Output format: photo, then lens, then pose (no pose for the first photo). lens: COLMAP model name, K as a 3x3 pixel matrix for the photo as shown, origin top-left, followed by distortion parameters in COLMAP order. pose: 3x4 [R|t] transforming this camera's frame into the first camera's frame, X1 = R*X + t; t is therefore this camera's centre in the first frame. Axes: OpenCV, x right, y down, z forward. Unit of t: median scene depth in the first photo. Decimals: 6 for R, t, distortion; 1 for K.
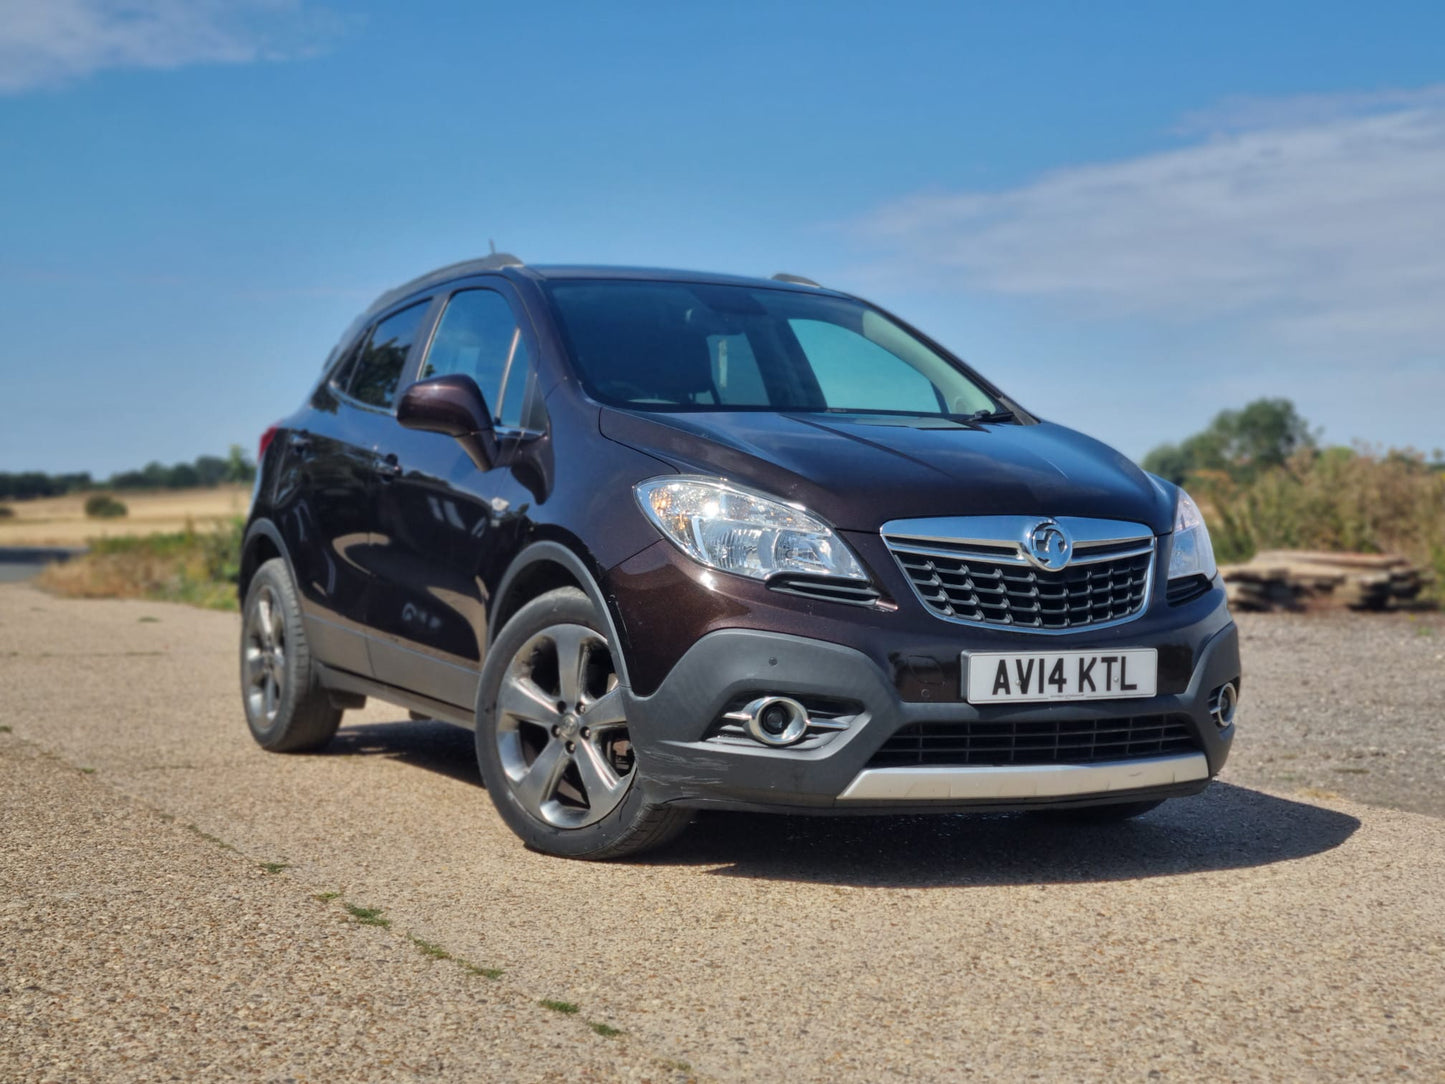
lens RADIAL K [[2148.6, 0, 692.8], [0, 2148.6, 540.3], [0, 0, 1]] dist [0.029275, -0.009039]
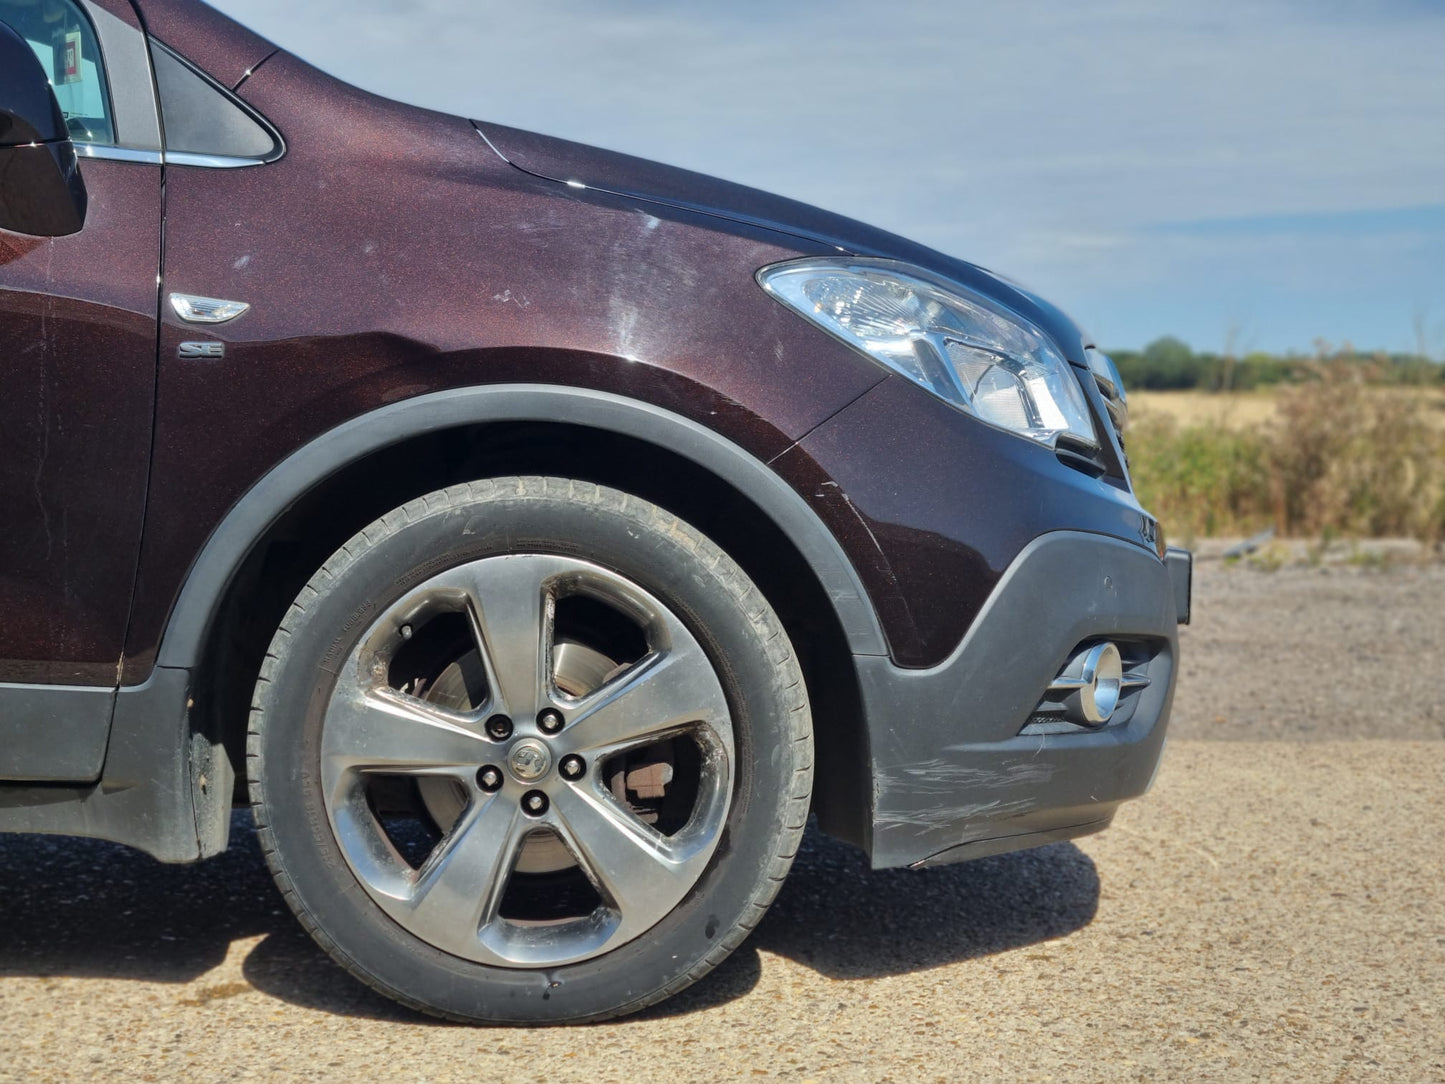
lens RADIAL K [[2195.1, 0, 750.0], [0, 2195.1, 541.2], [0, 0, 1]] dist [0.105294, -0.211074]
pose [[0.439294, -0.044095, 0.897260, -0.531014], [0.019685, 0.999027, 0.039458, 0.018572], [-0.898127, 0.000329, 0.439735, 0.798347]]
